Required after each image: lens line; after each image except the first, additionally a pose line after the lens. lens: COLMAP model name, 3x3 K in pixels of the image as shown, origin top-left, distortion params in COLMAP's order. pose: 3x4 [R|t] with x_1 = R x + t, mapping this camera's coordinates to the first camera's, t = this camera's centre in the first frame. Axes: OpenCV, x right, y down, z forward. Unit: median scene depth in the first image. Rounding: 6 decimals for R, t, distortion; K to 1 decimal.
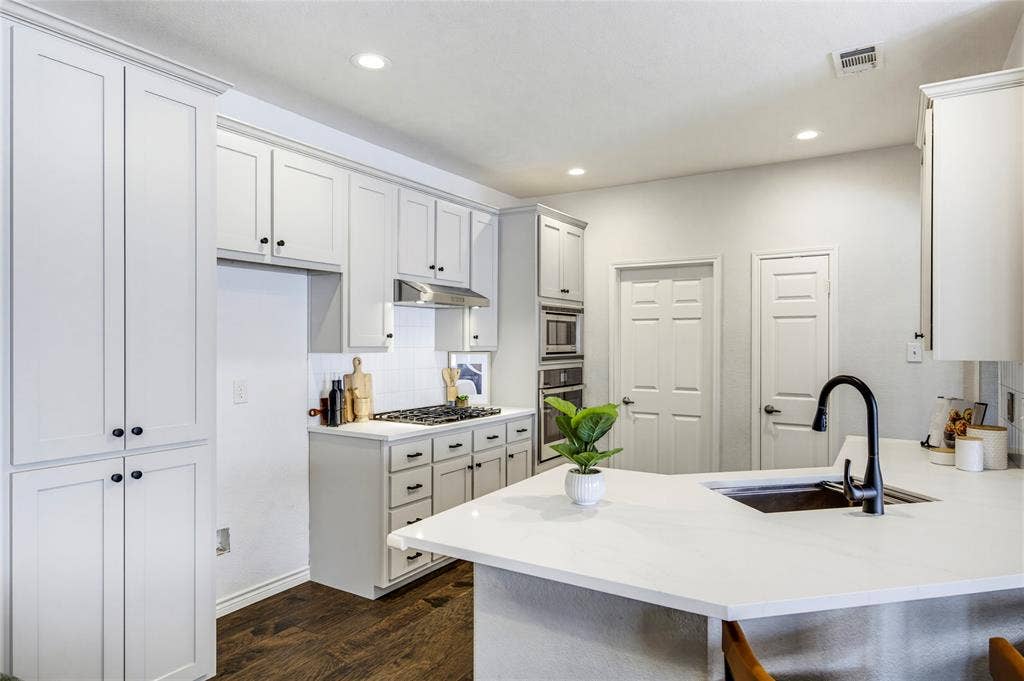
lens RADIAL K [[615.8, 0, 509.2], [0, 615.8, 342.8], [0, 0, 1]] dist [-0.003285, 0.005389]
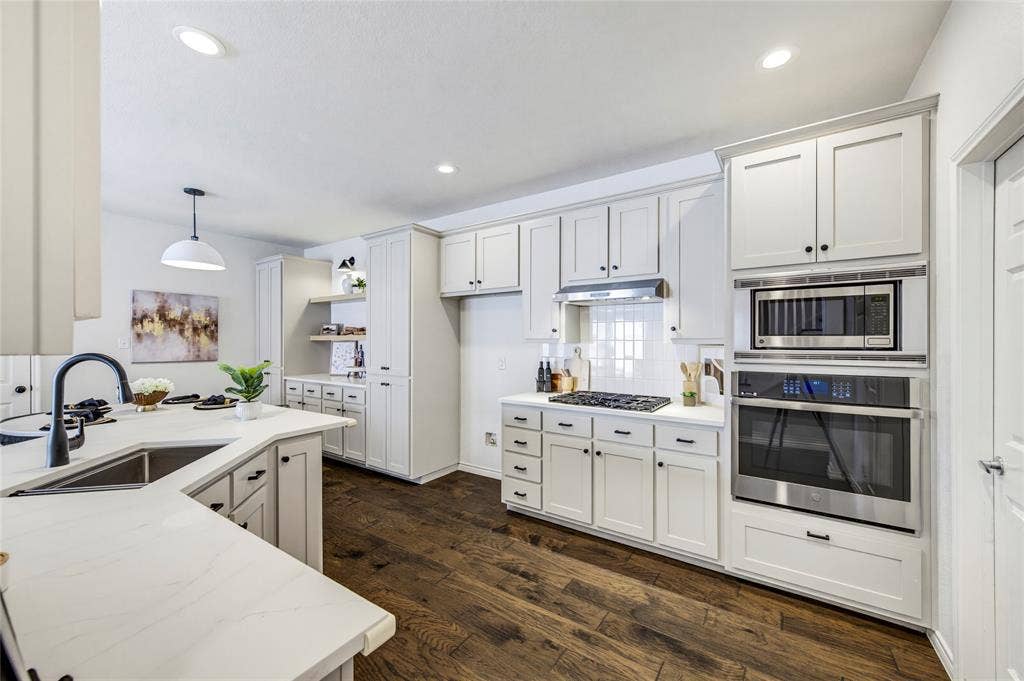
lens RADIAL K [[398.1, 0, 516.0], [0, 398.1, 342.1], [0, 0, 1]] dist [0.001956, 0.000288]
pose [[-0.034524, -0.003064, -0.999399, 0.663624], [-0.004306, 0.999986, -0.002917, 0.016565], [0.999395, 0.004203, -0.034537, 0.946580]]
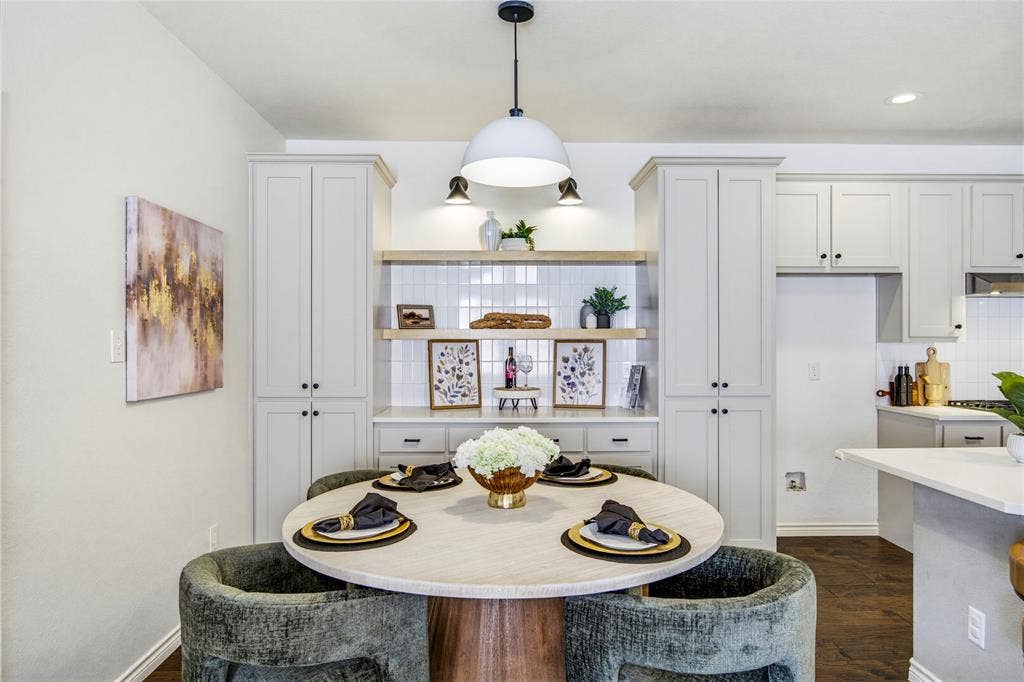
lens RADIAL K [[656.4, 0, 516.4], [0, 656.4, 346.7], [0, 0, 1]] dist [-0.009217, 0.007033]
pose [[0.552188, 0.001477, -0.833718, 0.328527], [0.000451, 0.999998, 0.002070, 0.020527], [0.833719, -0.001519, 0.552186, -0.263225]]
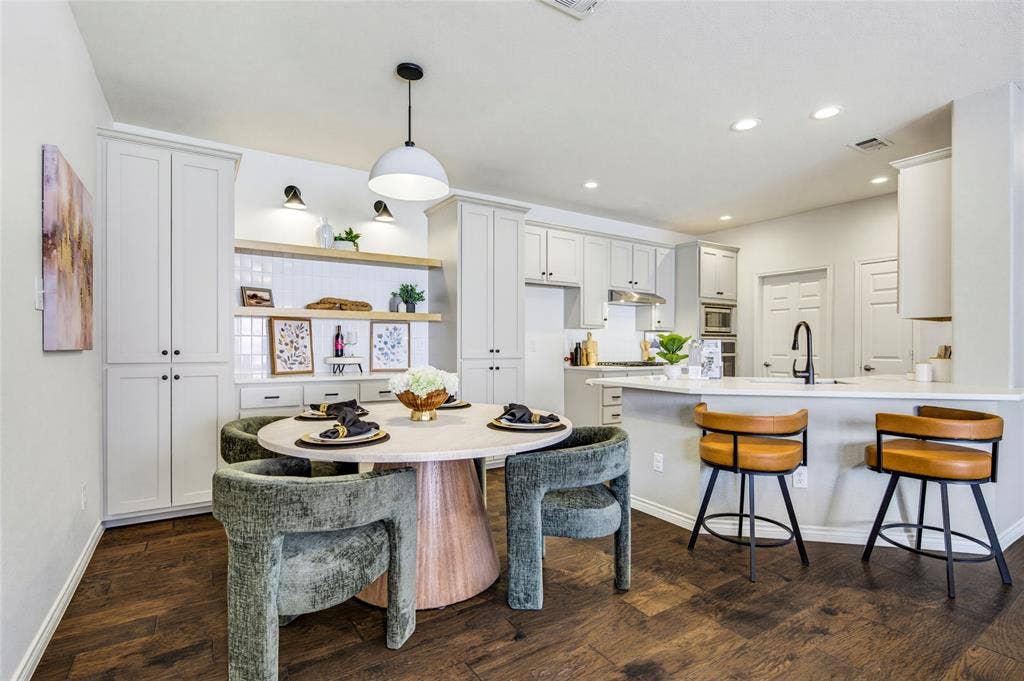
lens RADIAL K [[493.3, 0, 520.4], [0, 493.3, 353.8], [0, 0, 1]] dist [-0.014581, 0.002035]
pose [[0.910974, 0.003194, -0.412452, 0.192521], [0.000872, 0.999953, 0.009670, 0.078803], [0.412463, -0.009168, 0.910928, -0.486283]]
